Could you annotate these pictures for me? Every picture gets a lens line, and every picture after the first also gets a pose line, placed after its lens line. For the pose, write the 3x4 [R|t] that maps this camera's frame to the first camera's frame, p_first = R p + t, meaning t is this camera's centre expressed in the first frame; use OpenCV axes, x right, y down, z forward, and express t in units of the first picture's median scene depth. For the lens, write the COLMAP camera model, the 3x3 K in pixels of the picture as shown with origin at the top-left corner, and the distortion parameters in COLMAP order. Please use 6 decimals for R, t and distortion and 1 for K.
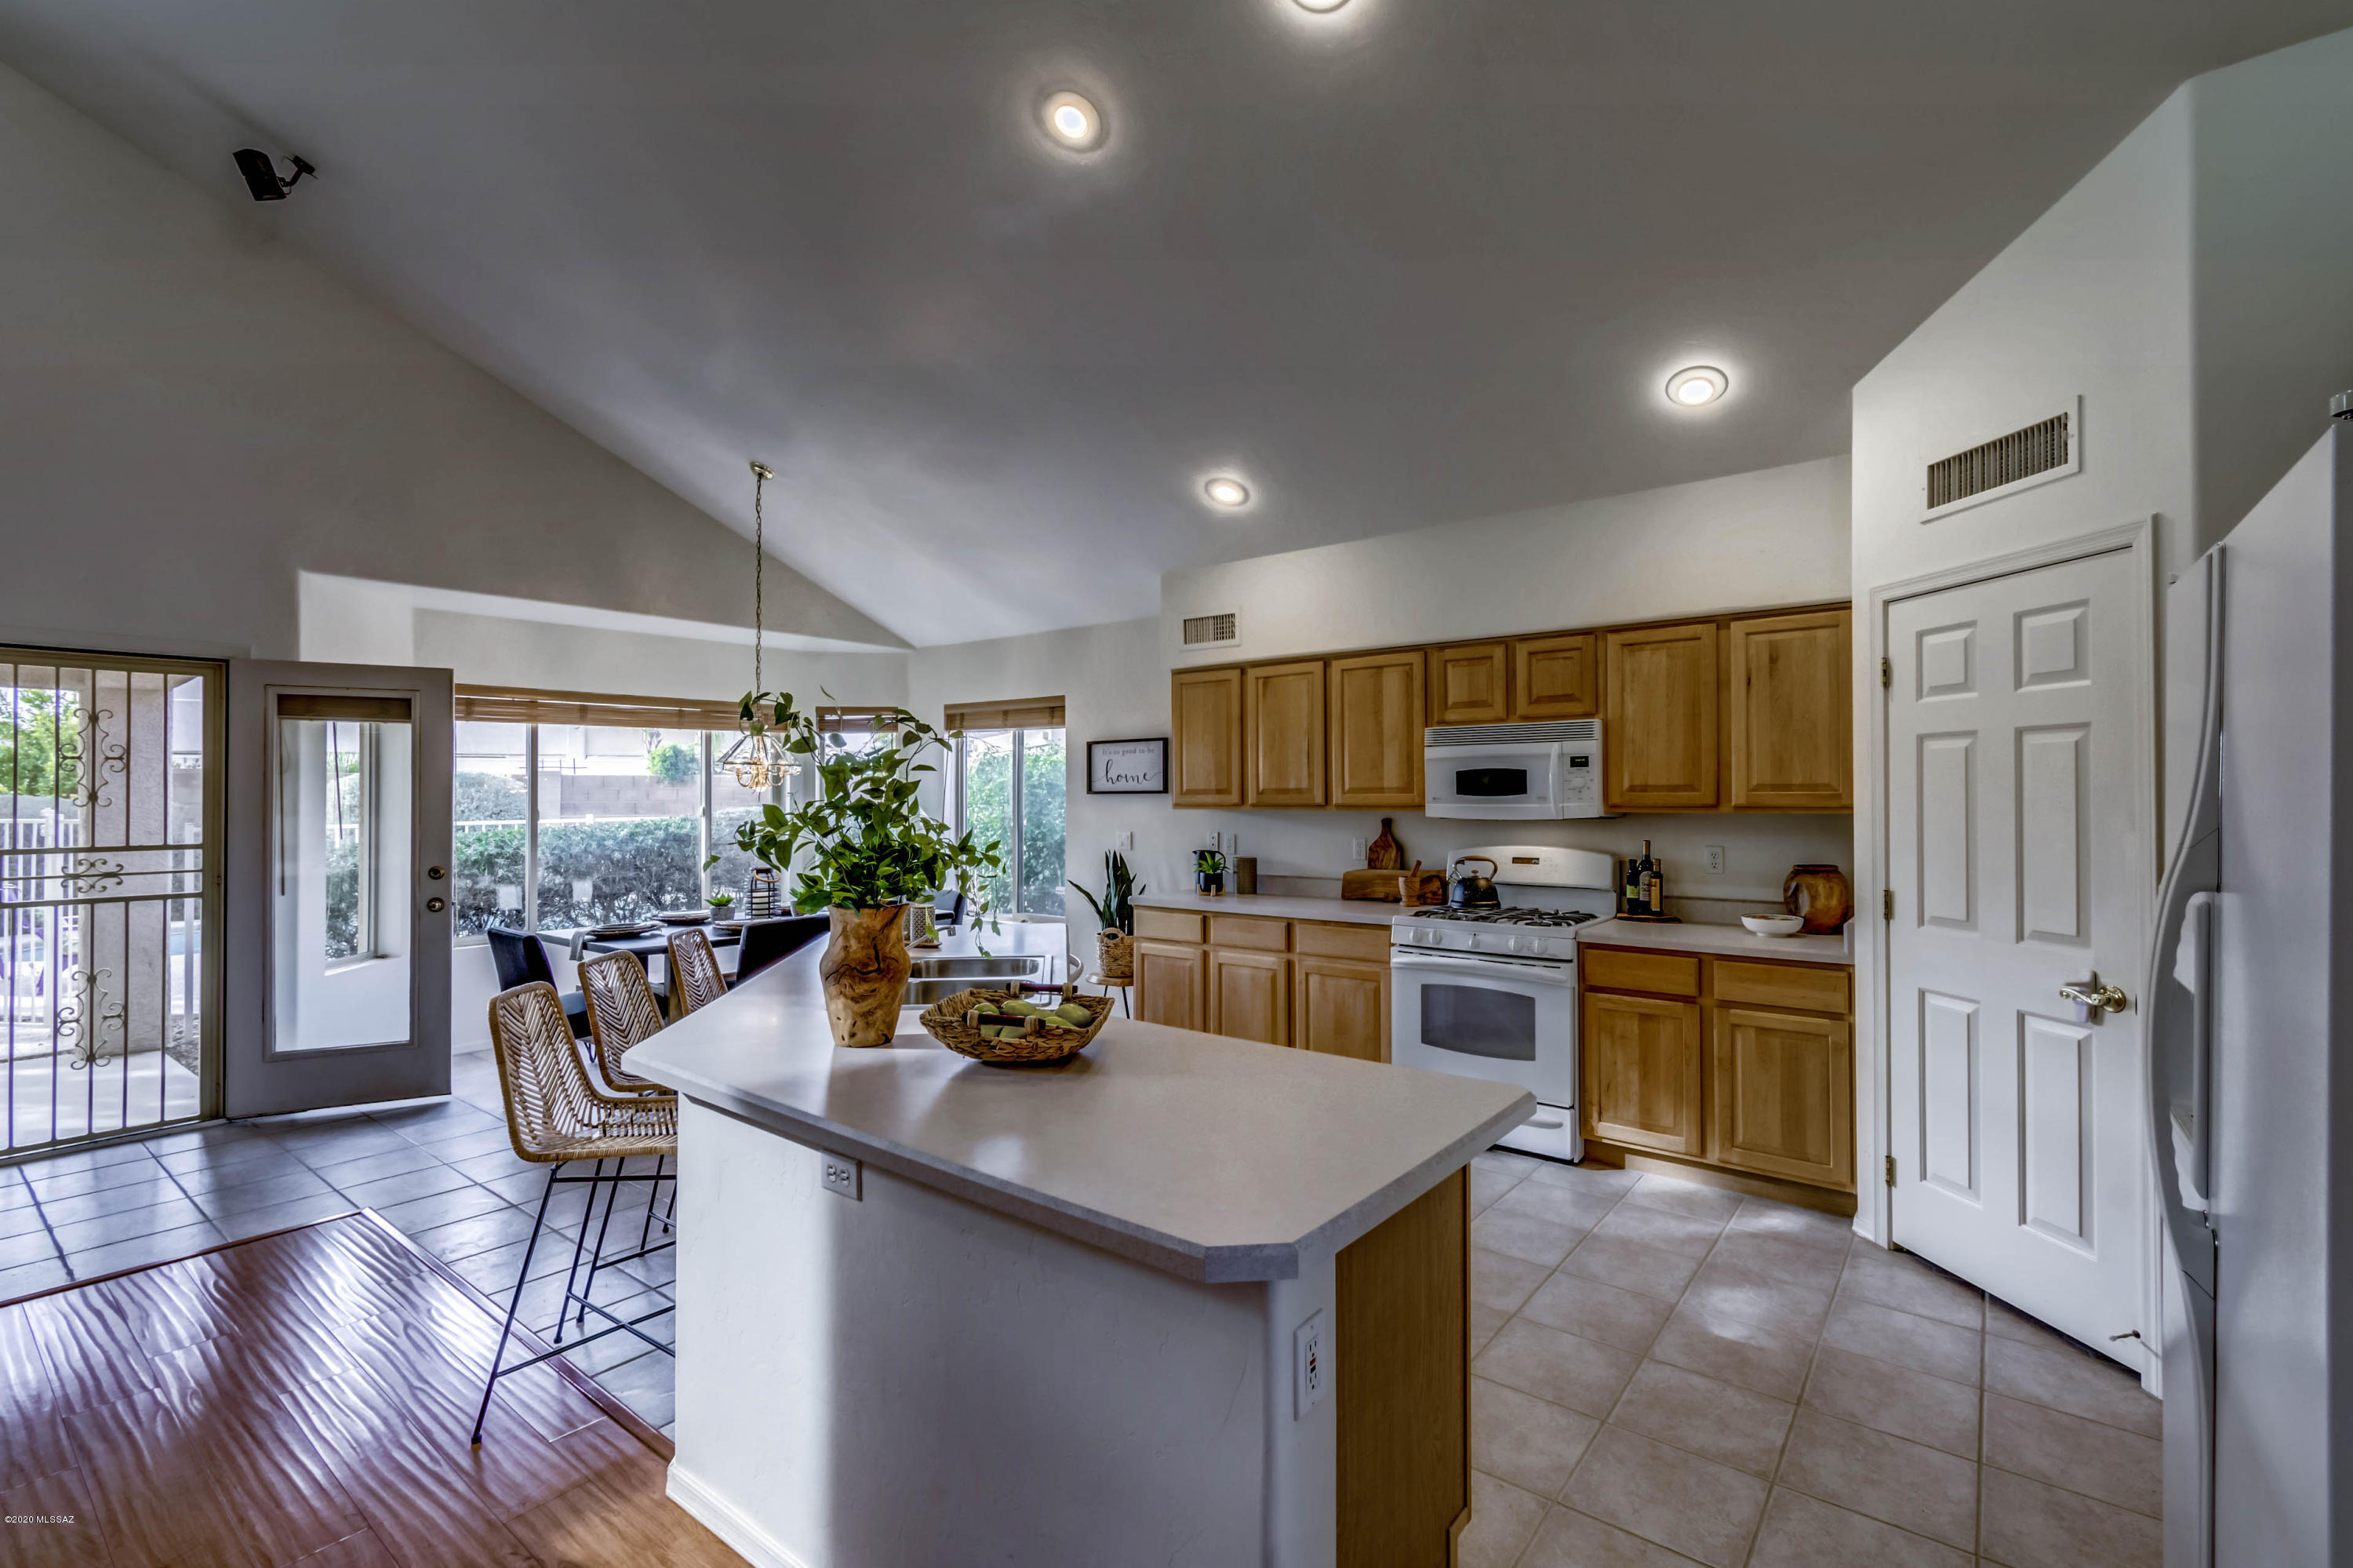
lens RADIAL K [[1039.0, 0, 1196.6], [0, 1039.0, 788.4], [0, 0, 1]] dist [0.001843, -0.001049]
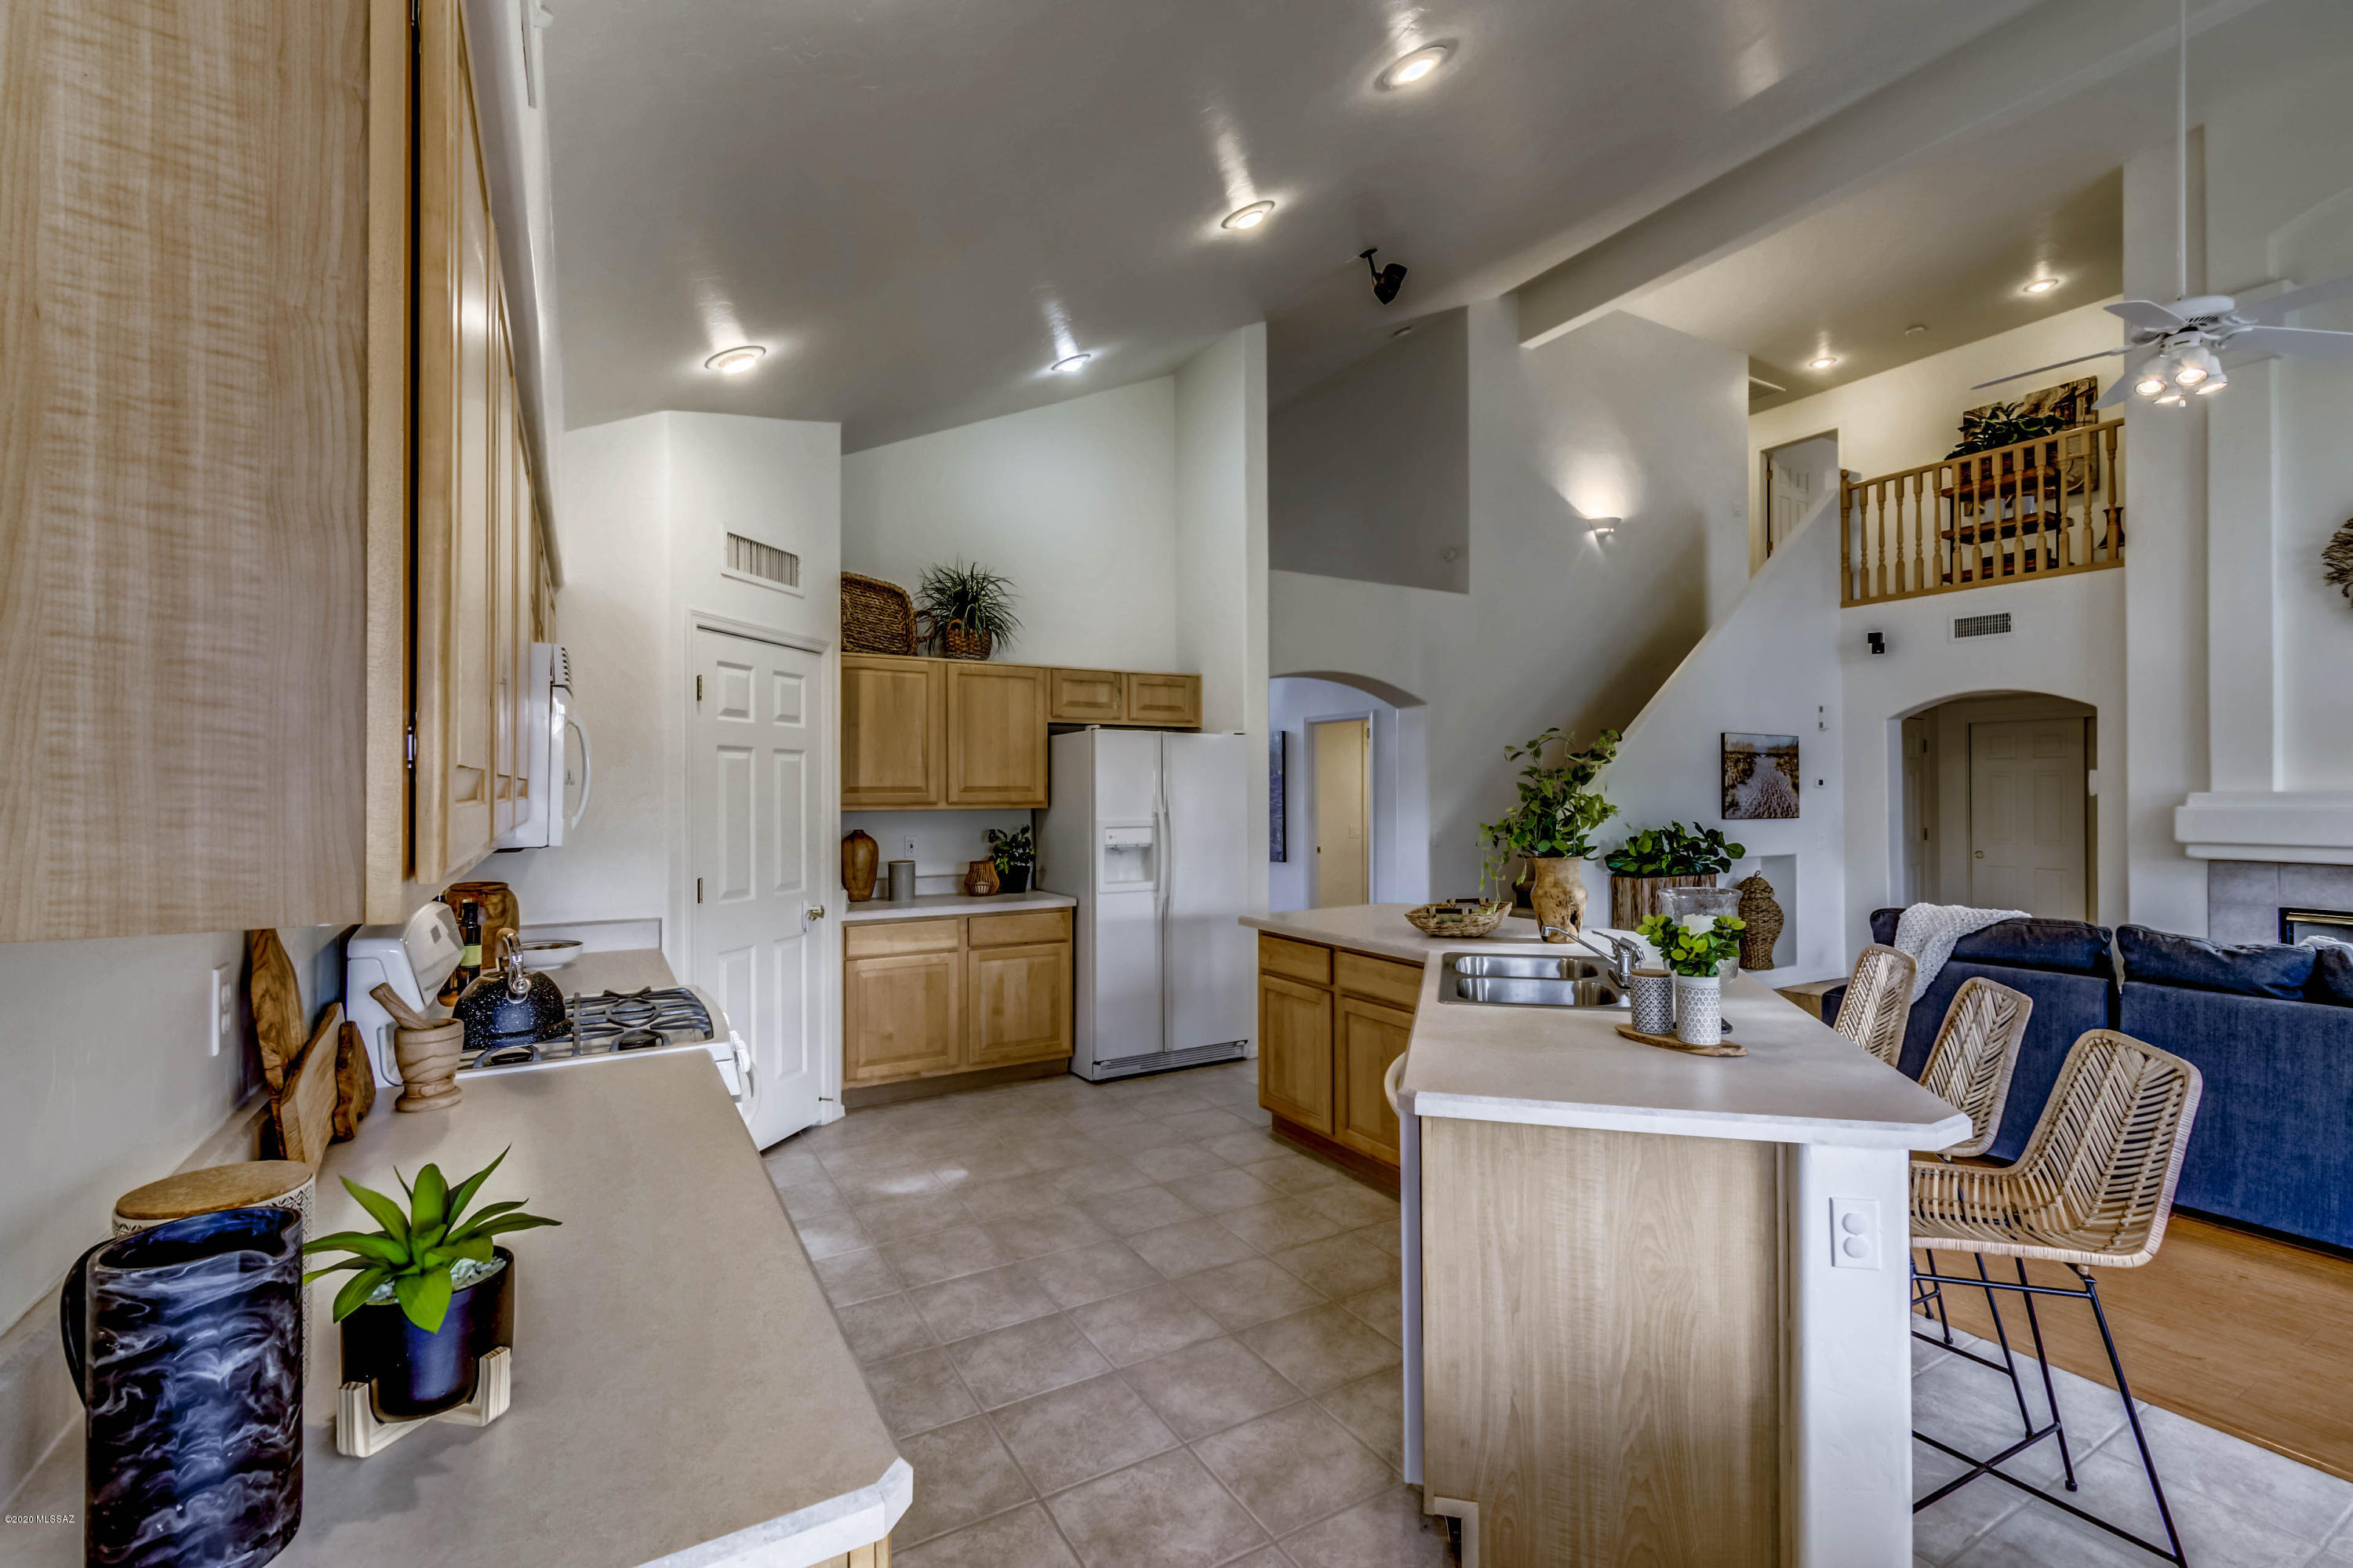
lens RADIAL K [[1039.0, 0, 1196.4], [0, 1039.0, 792.1], [0, 0, 1]] dist [0.001843, -0.001049]
pose [[-0.930184, 0.005277, 0.367056, -0.183708], [0.004360, 0.999985, -0.003325, 0.006089], [-0.367068, -0.001493, -0.930193, 1.283580]]
